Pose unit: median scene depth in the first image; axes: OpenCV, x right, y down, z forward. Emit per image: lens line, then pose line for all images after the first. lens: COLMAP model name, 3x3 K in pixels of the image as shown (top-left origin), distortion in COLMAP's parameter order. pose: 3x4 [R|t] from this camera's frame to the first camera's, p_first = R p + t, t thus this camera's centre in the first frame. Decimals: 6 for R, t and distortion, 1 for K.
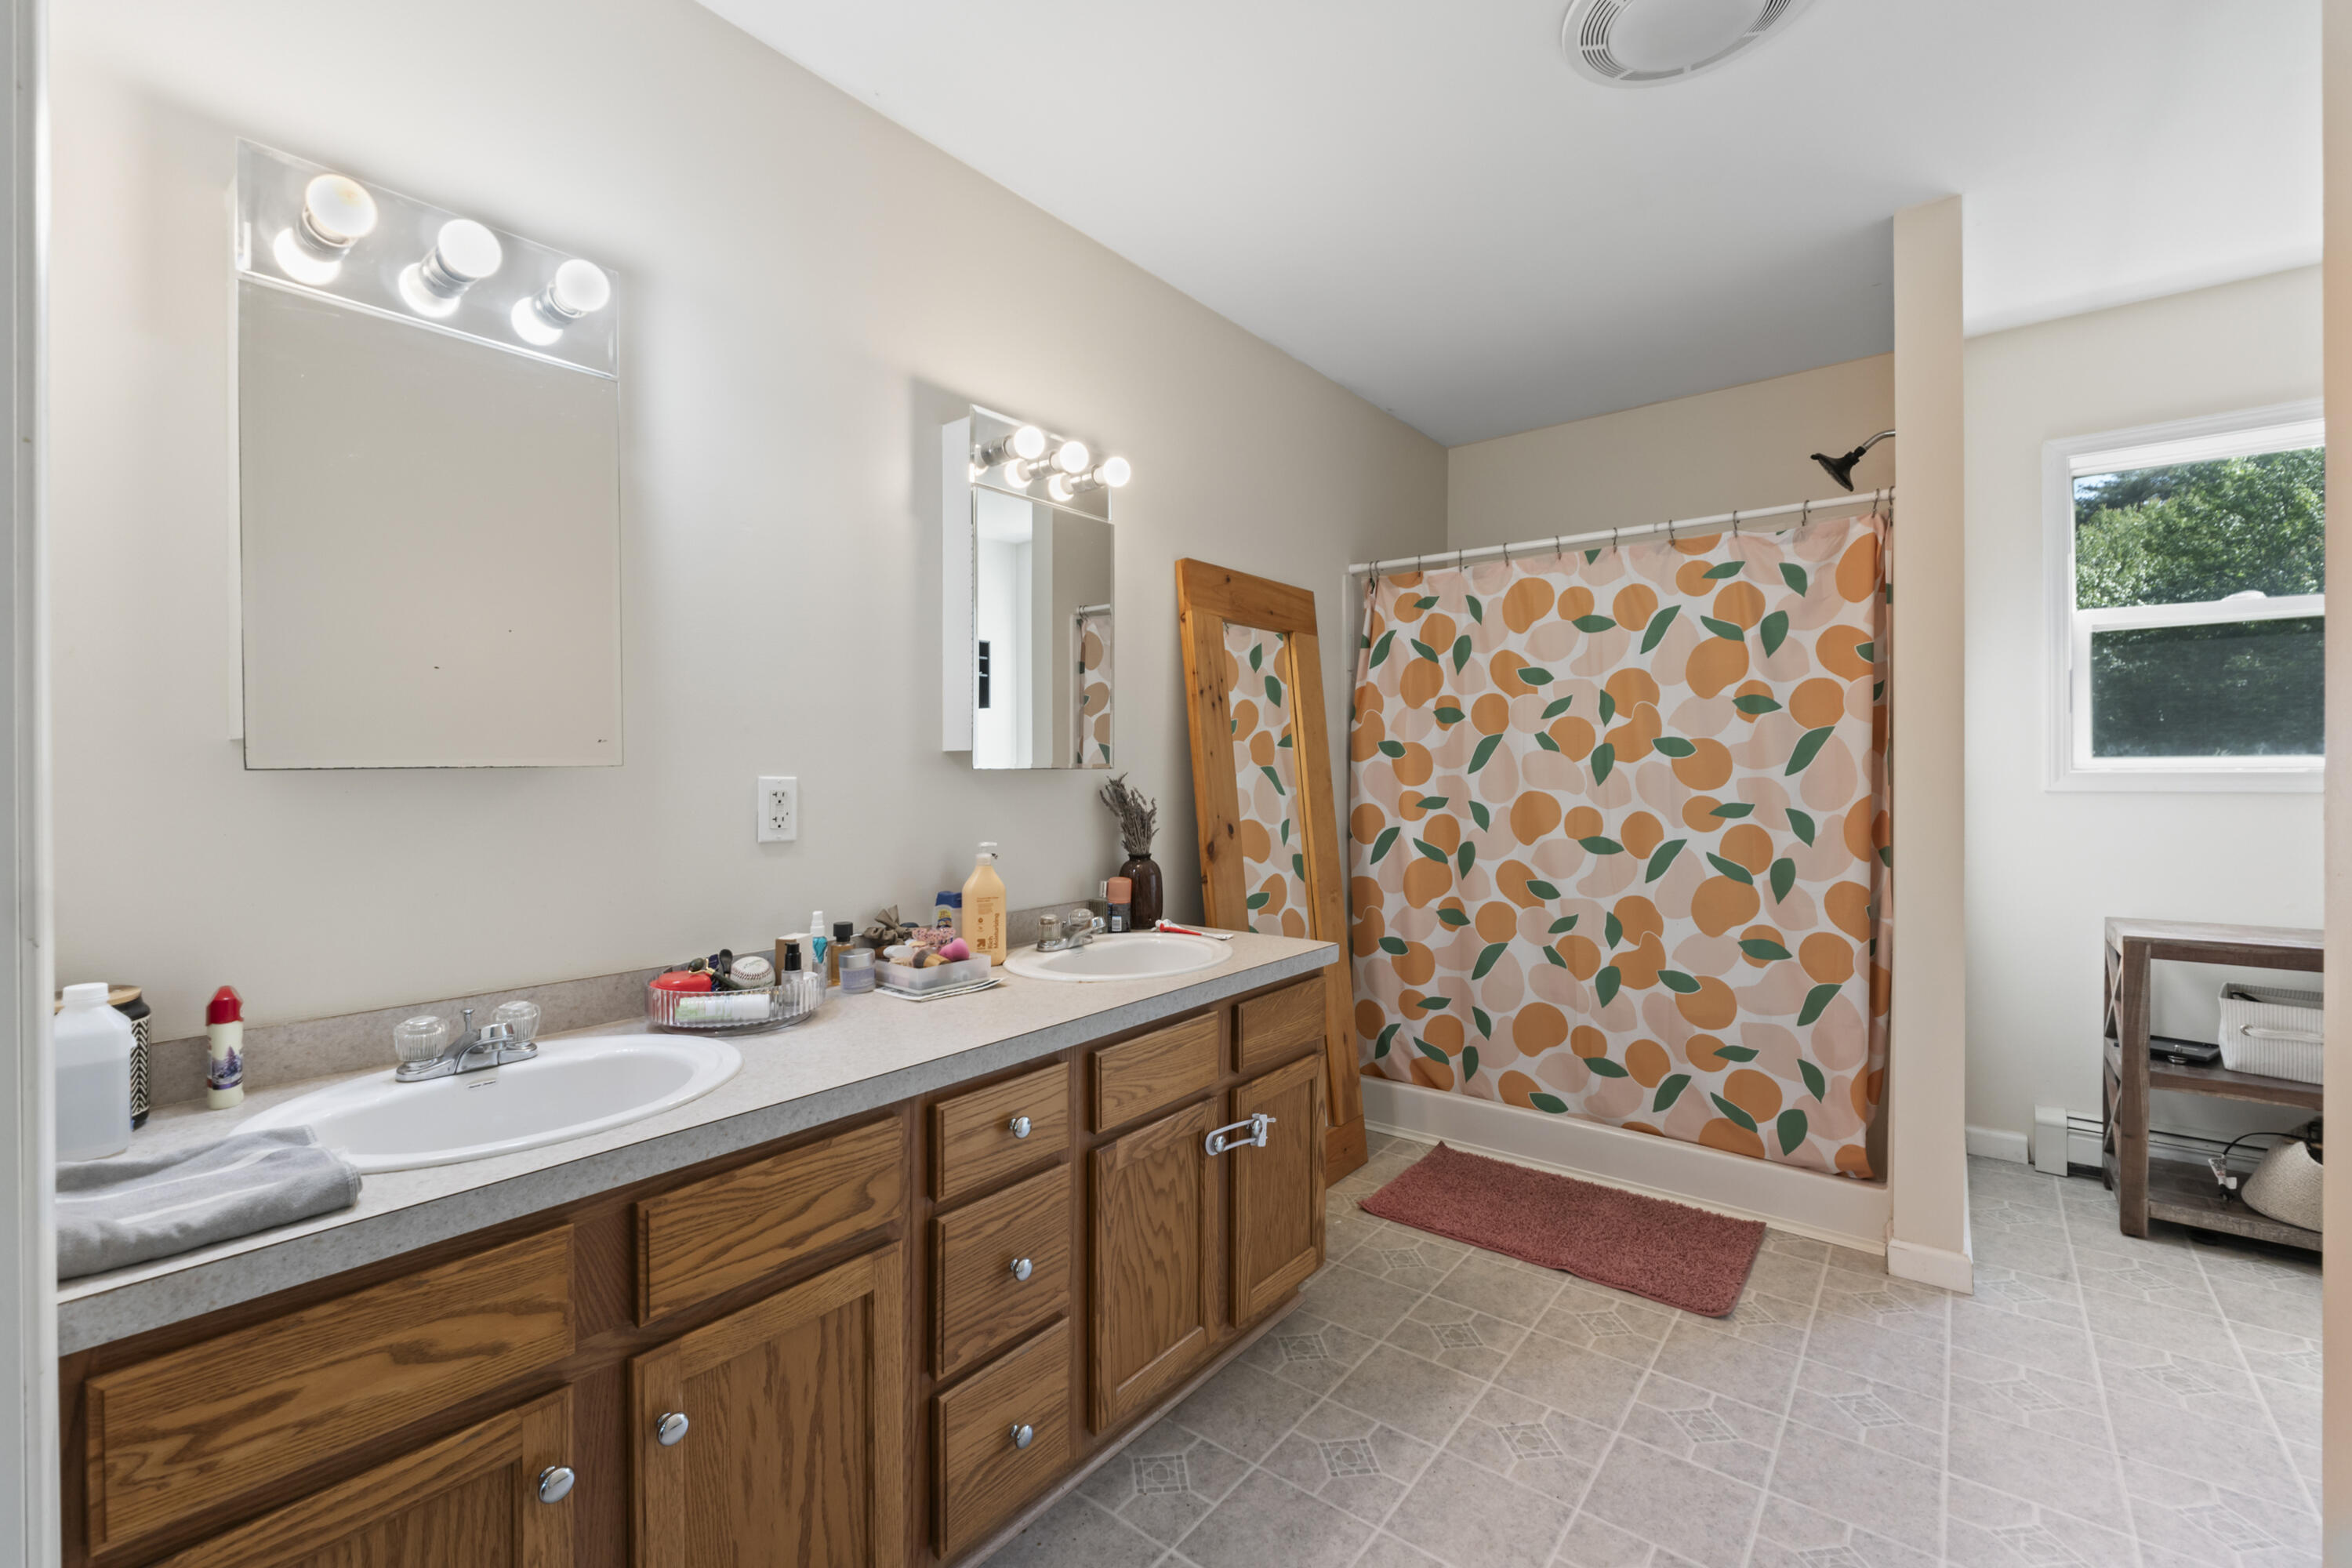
lens RADIAL K [[998.6, 0, 1165.3], [0, 998.6, 777.3], [0, 0, 1]] dist [-0.010700, 0.001216]
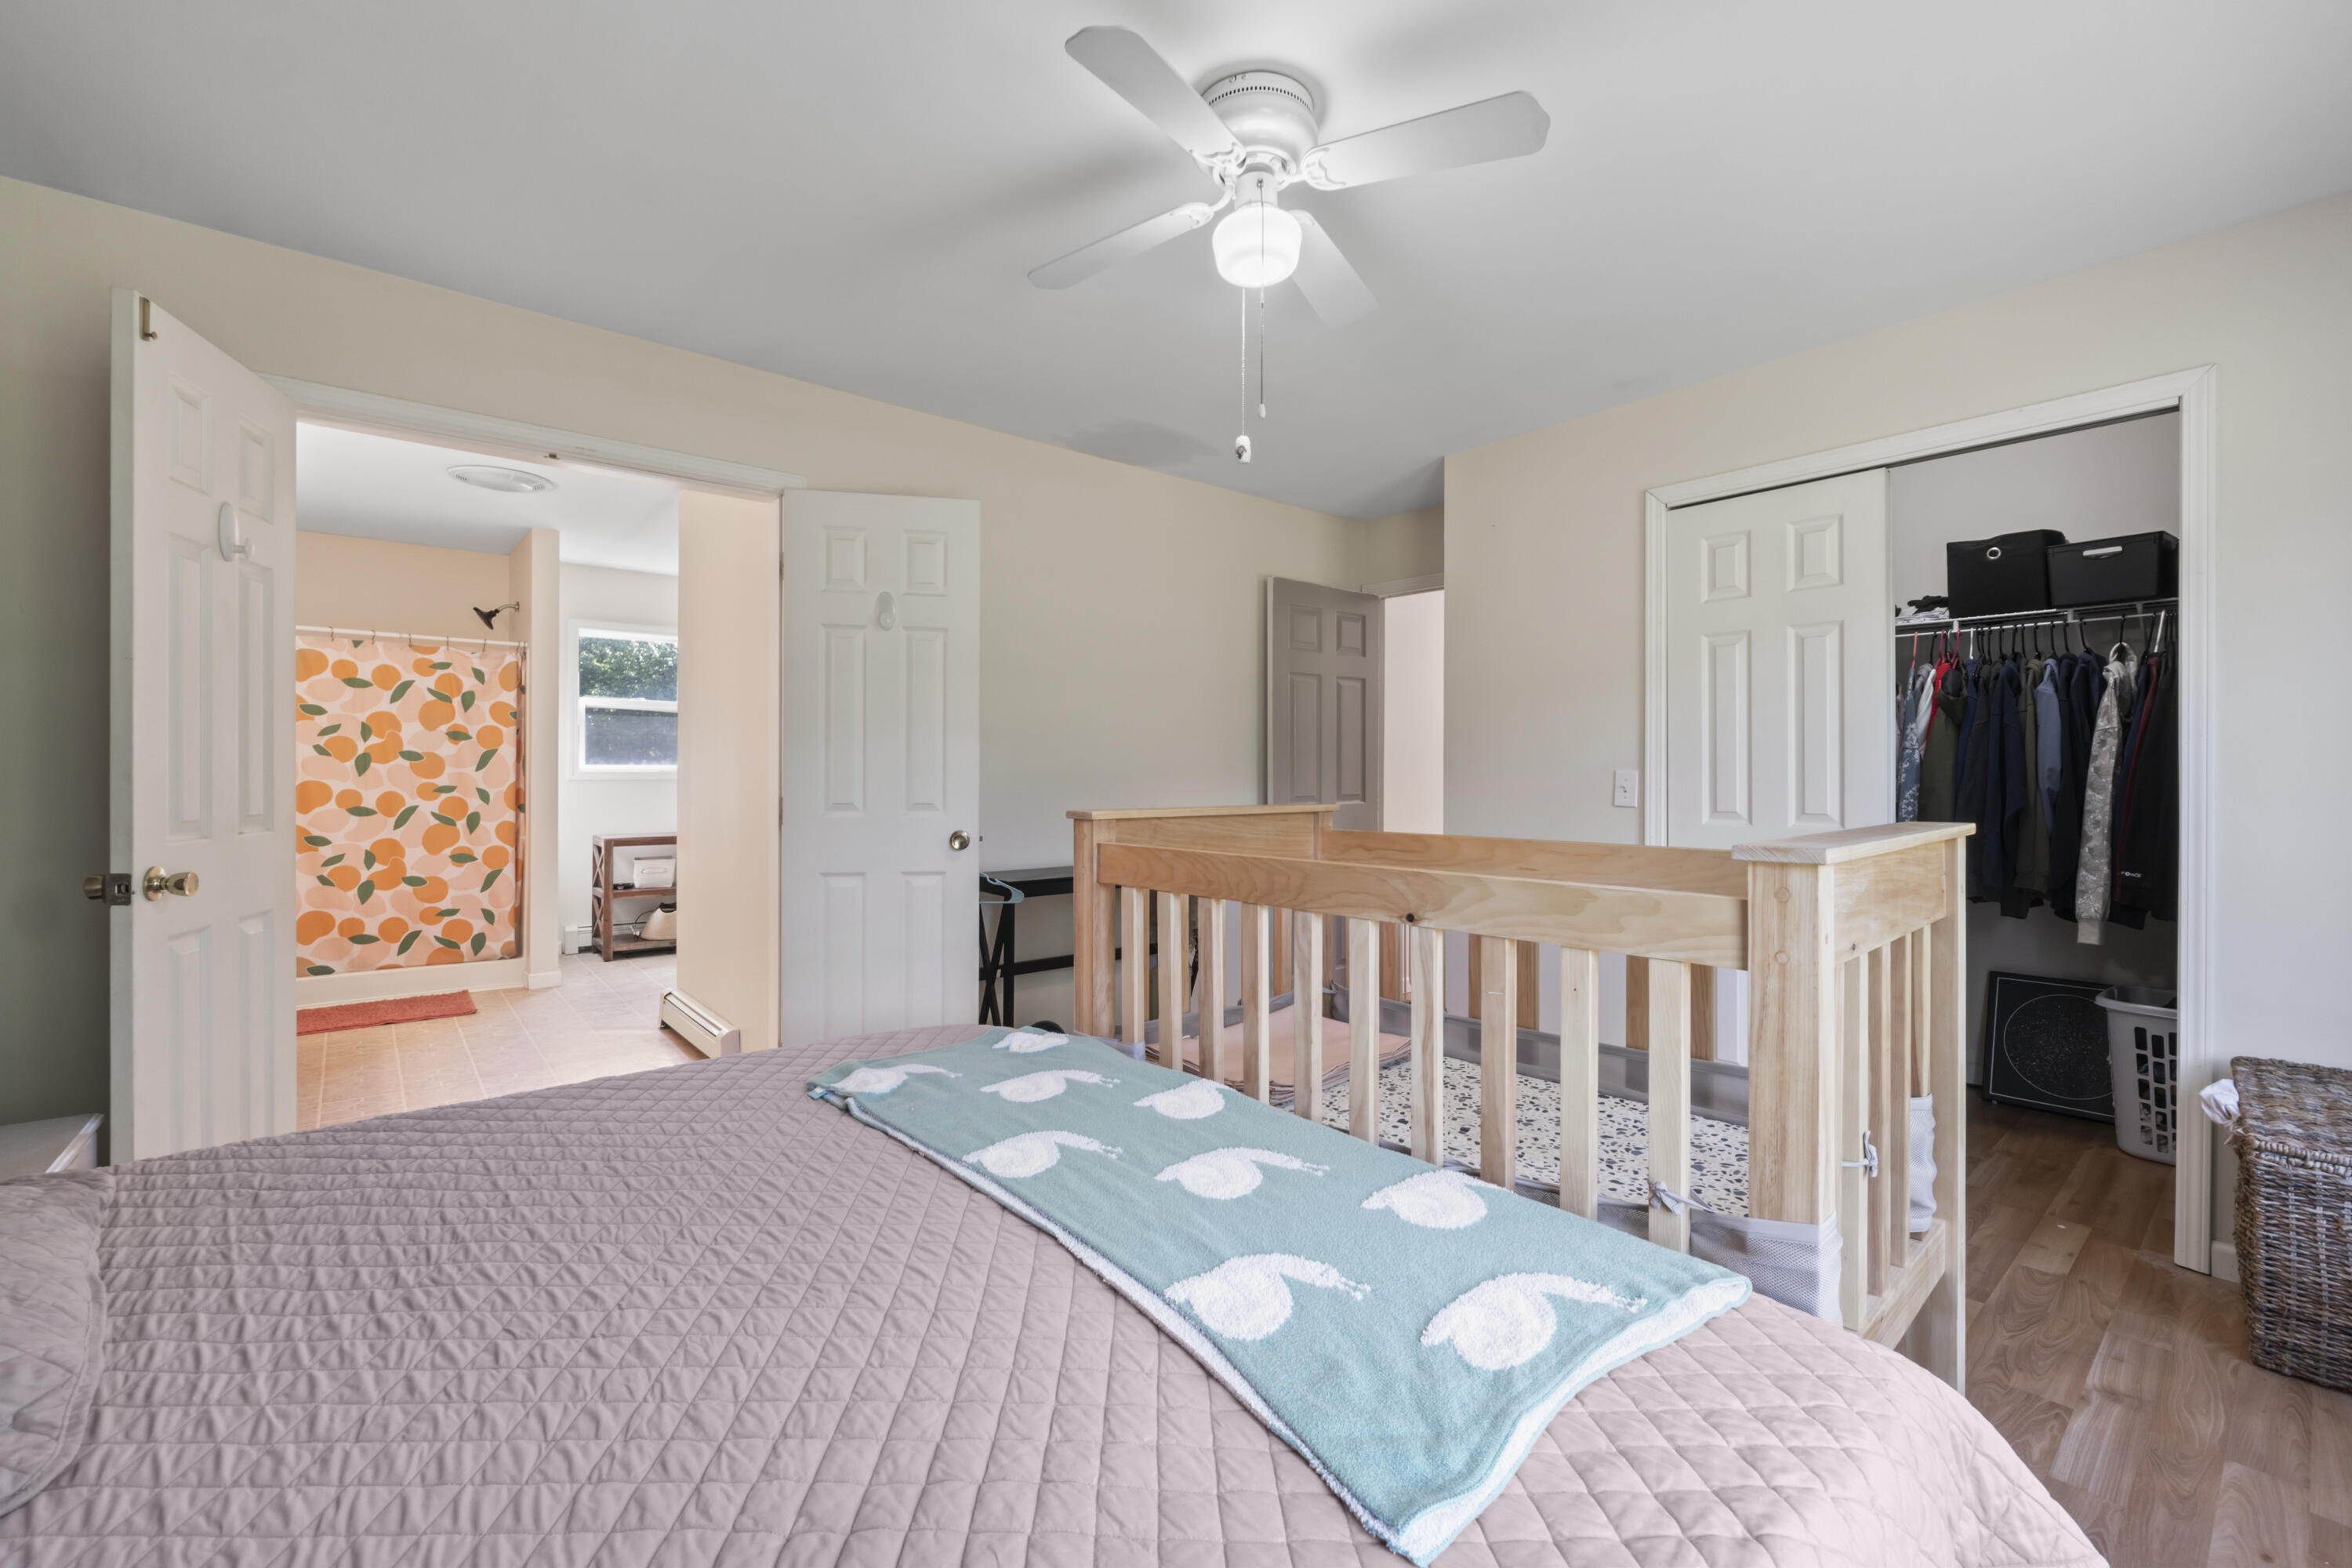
lens RADIAL K [[998.6, 0, 1179.8], [0, 998.6, 773.6], [0, 0, 1]] dist [-0.010700, 0.001216]
pose [[0.203832, 0.004001, 0.978998, -1.082974], [-0.000972, 0.999992, -0.003884, 0.008998], [-0.979005, -0.000160, 0.203834, -0.838884]]
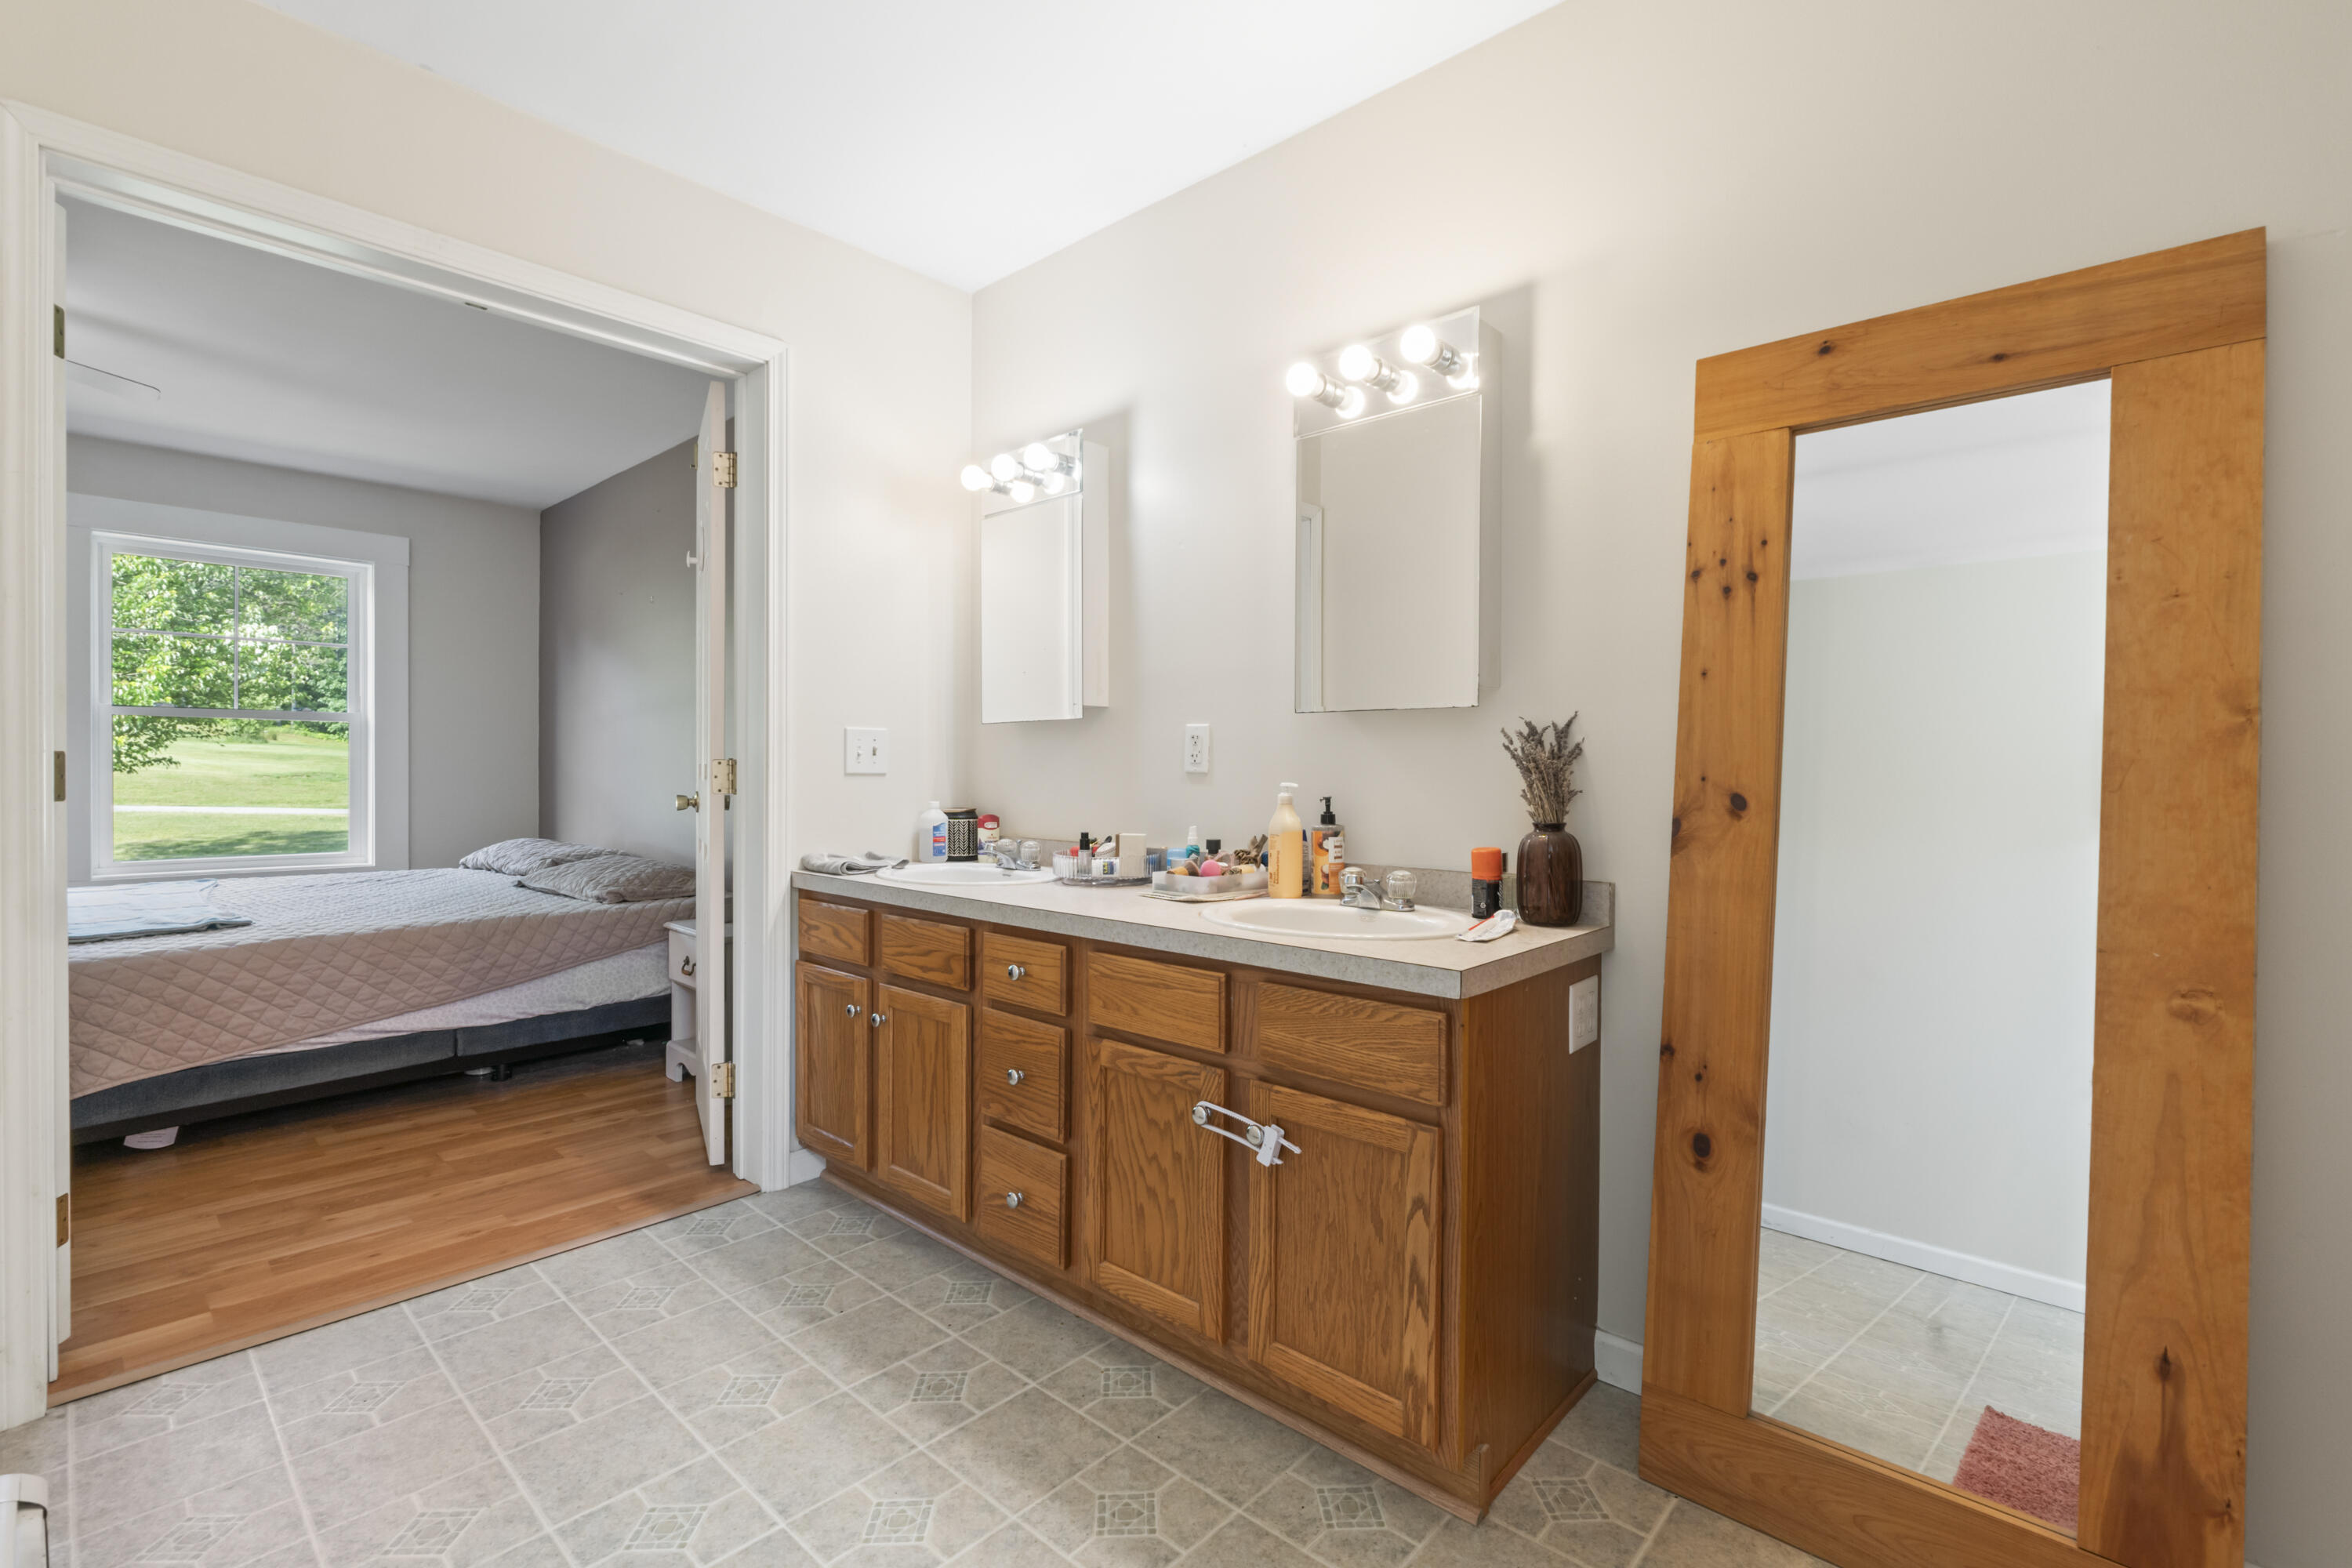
lens RADIAL K [[1045.8, 0, 1168.4], [0, 1045.8, 782.7], [0, 0, 1]] dist [-0.002664, 0.000151]
pose [[-0.070586, 0.021972, -0.997264, 0.588506], [-0.014051, 0.999636, 0.023018, 0.026637], [0.997407, 0.015637, -0.070252, 0.611125]]
